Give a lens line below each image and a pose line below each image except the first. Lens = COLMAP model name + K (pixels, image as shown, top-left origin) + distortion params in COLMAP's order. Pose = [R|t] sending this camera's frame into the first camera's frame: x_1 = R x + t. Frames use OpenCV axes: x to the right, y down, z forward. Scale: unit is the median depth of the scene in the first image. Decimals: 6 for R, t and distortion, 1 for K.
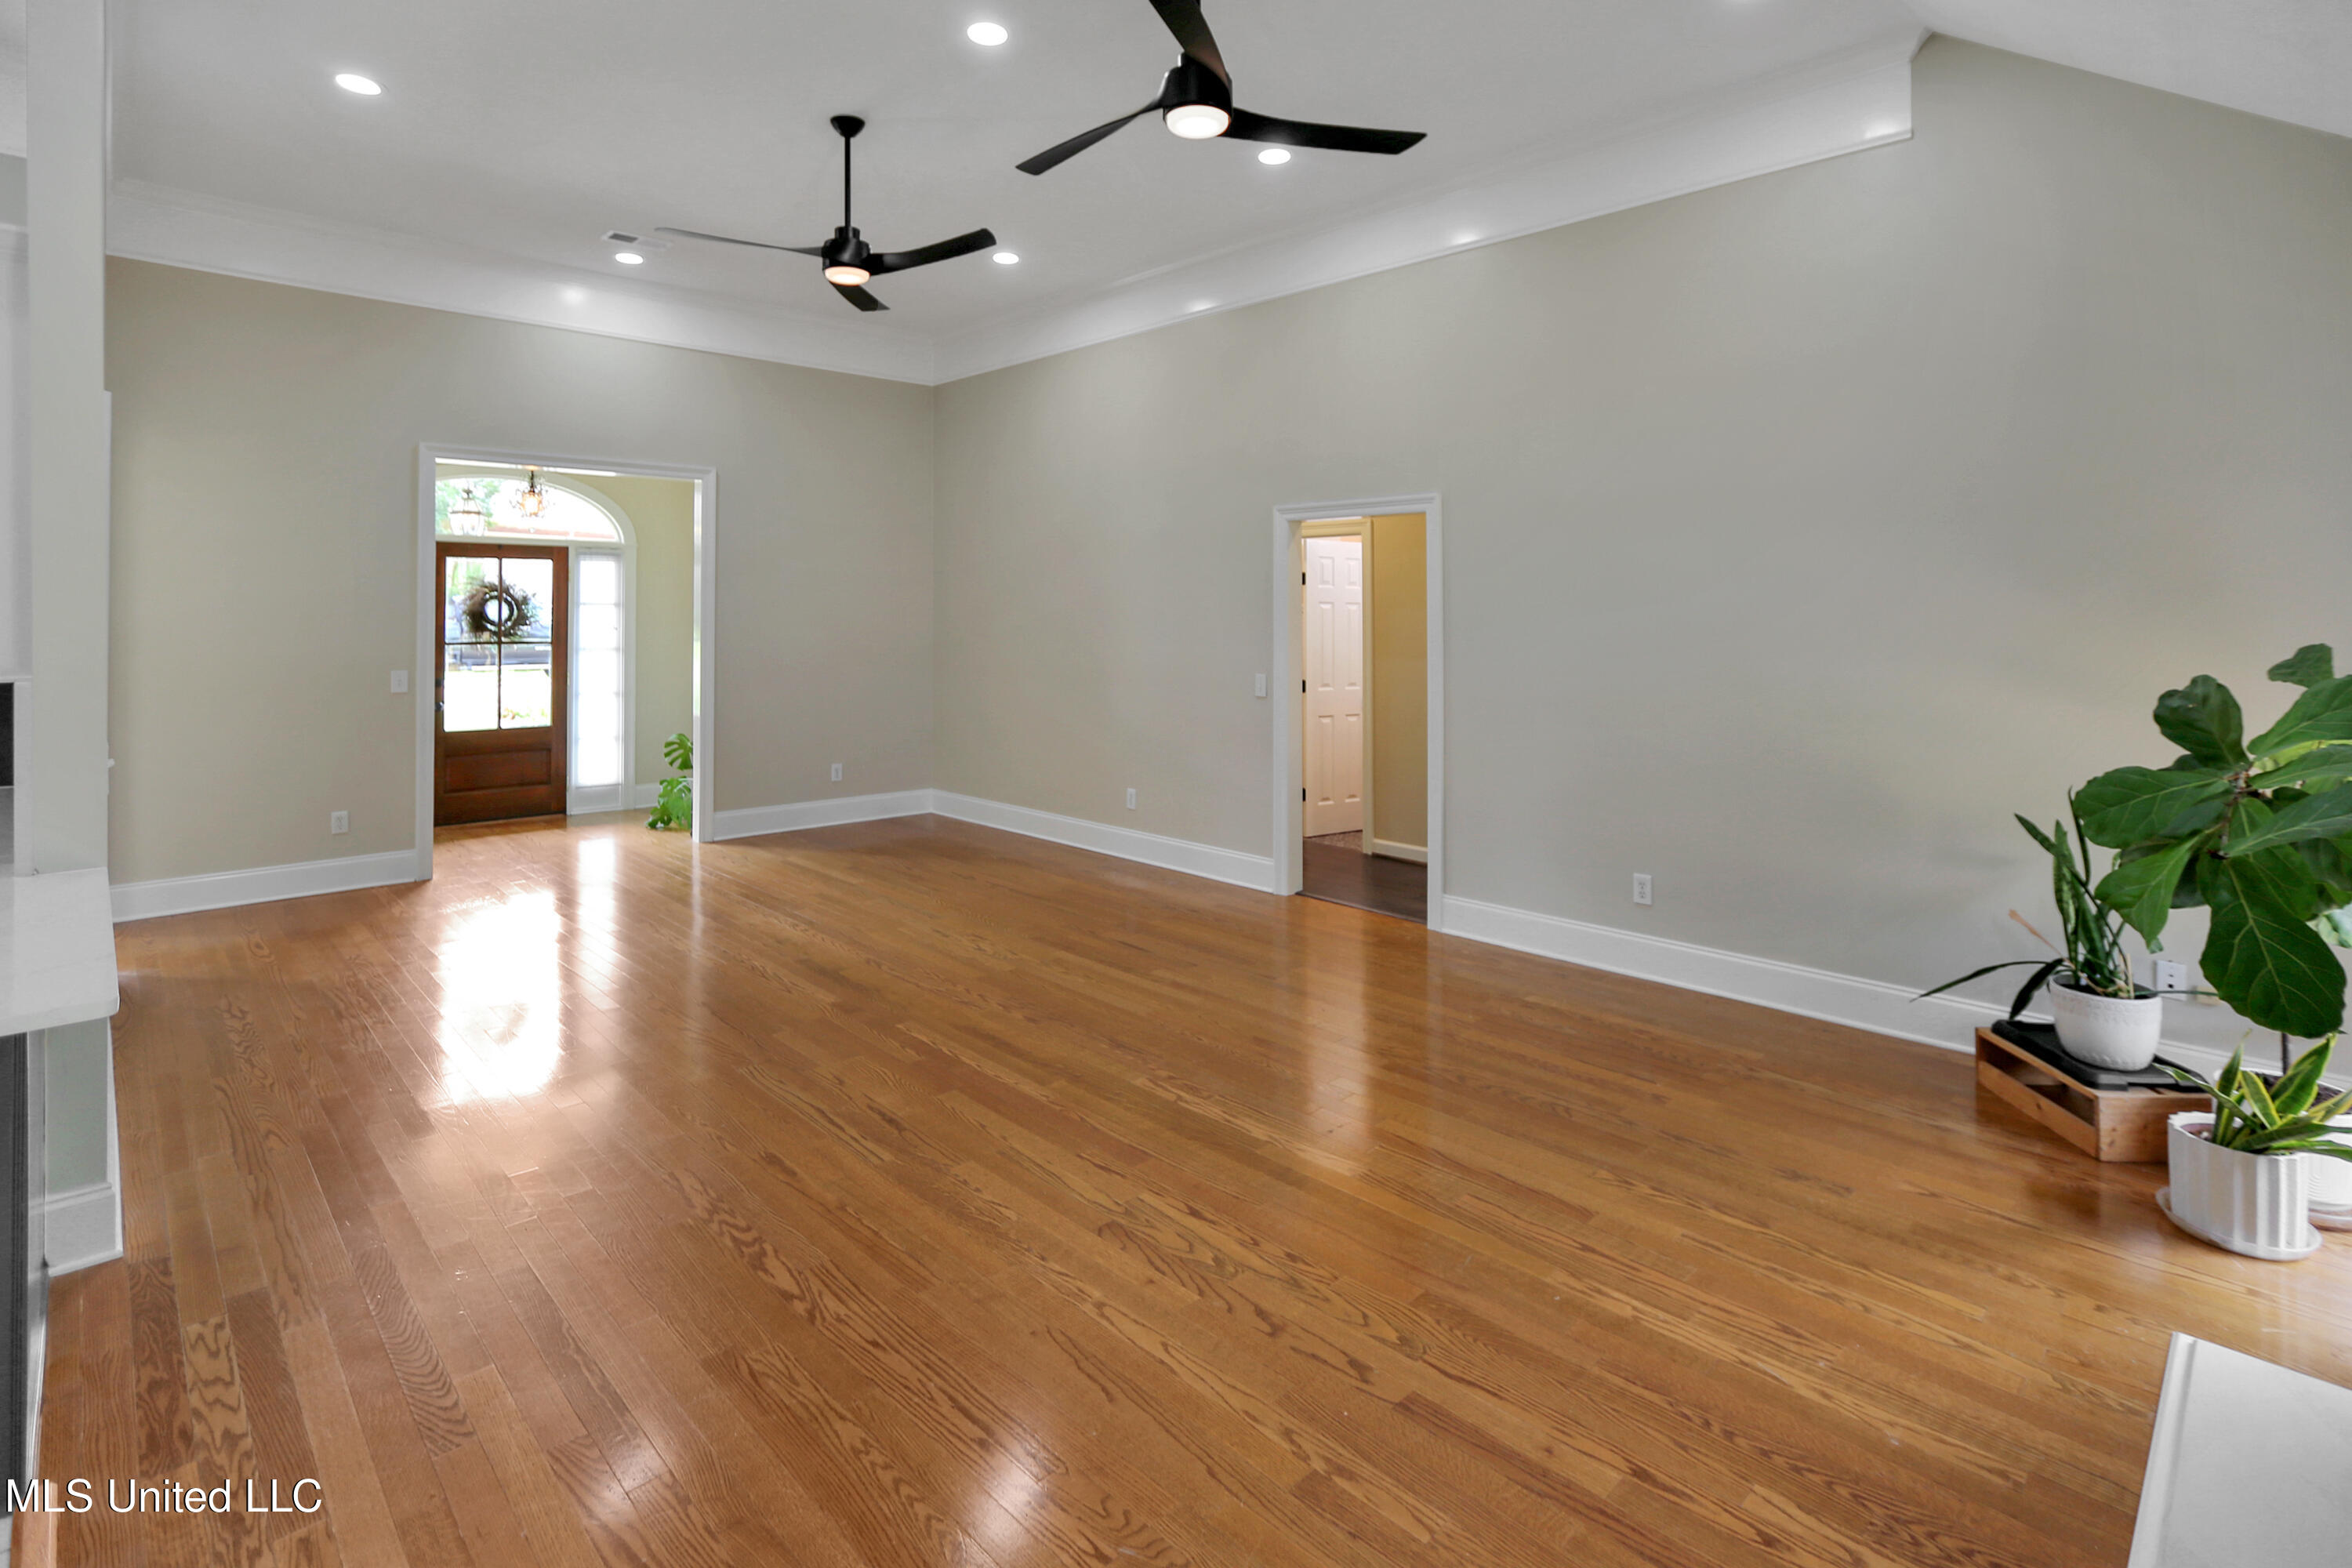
lens RADIAL K [[1160.0, 0, 1156.8], [0, 1160.0, 770.1], [0, 0, 1]] dist [0.000356, 0.005871]
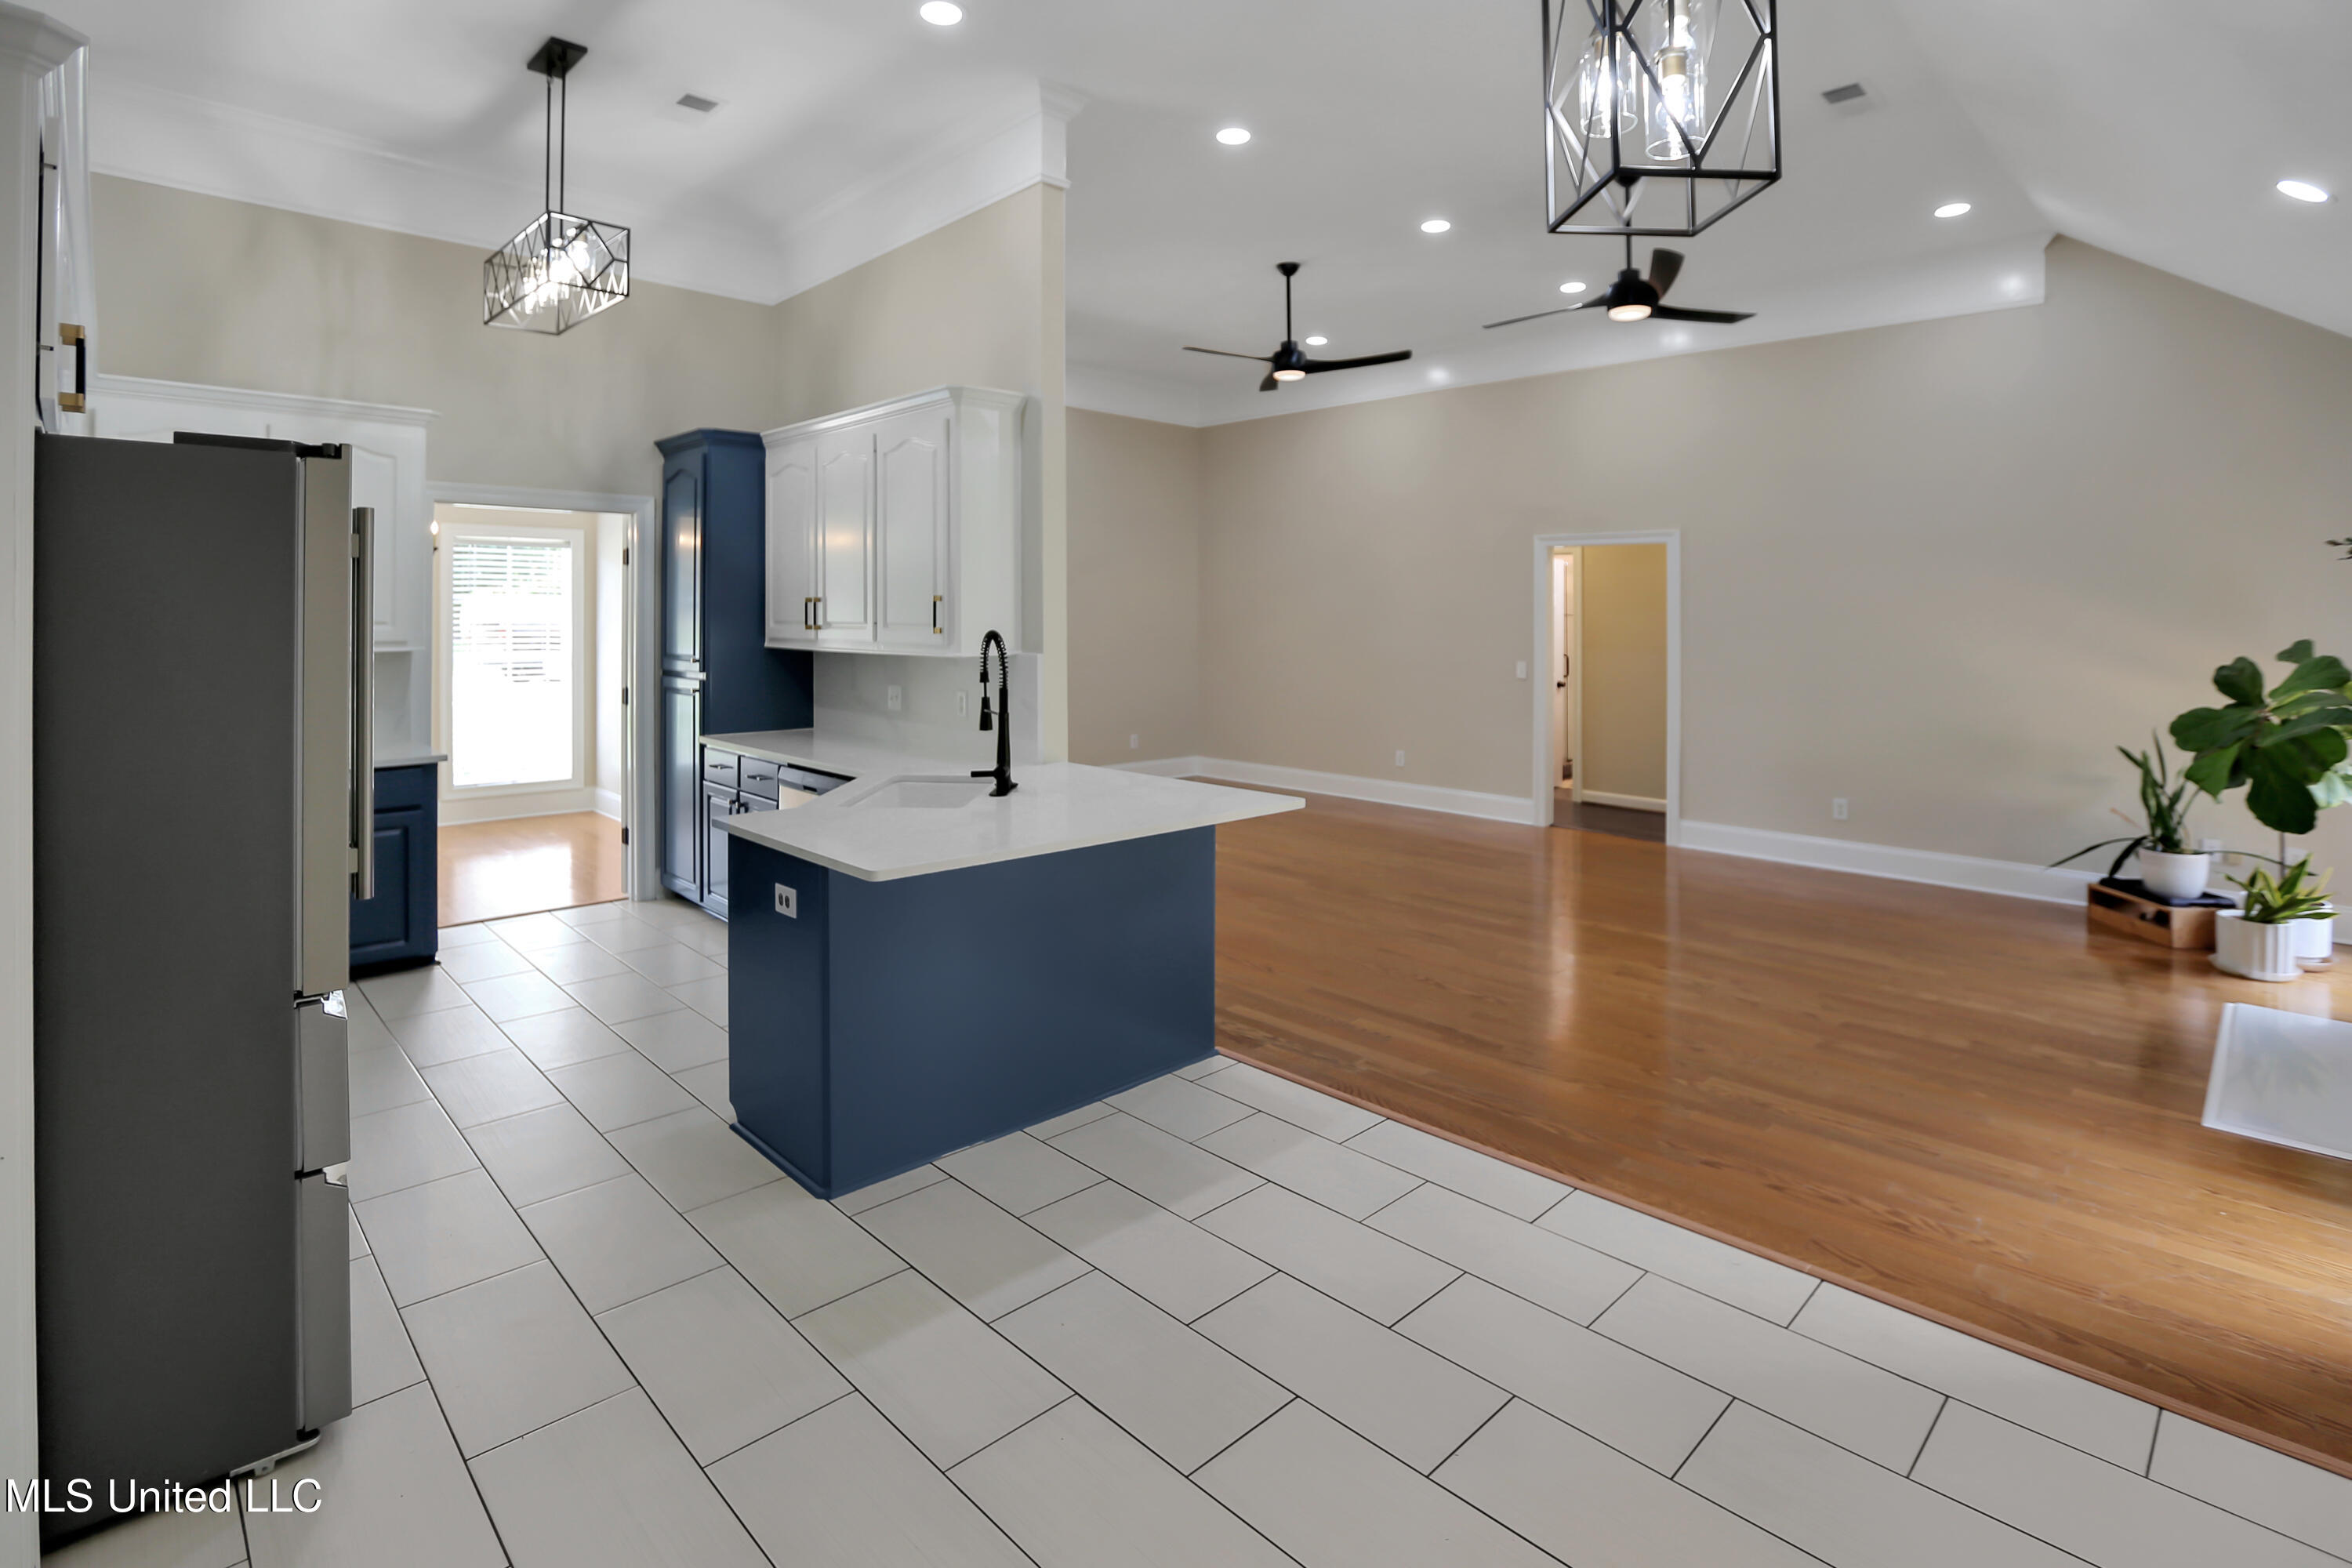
lens RADIAL K [[1160.0, 0, 1185.7], [0, 1160.0, 781.7], [0, 0, 1]] dist [0.000356, 0.005871]
pose [[0.999743, 0.001914, 0.022607, -0.596818], [-0.002194, 0.999921, 0.012352, 0.072177], [-0.022582, -0.012398, 0.999668, -0.589179]]
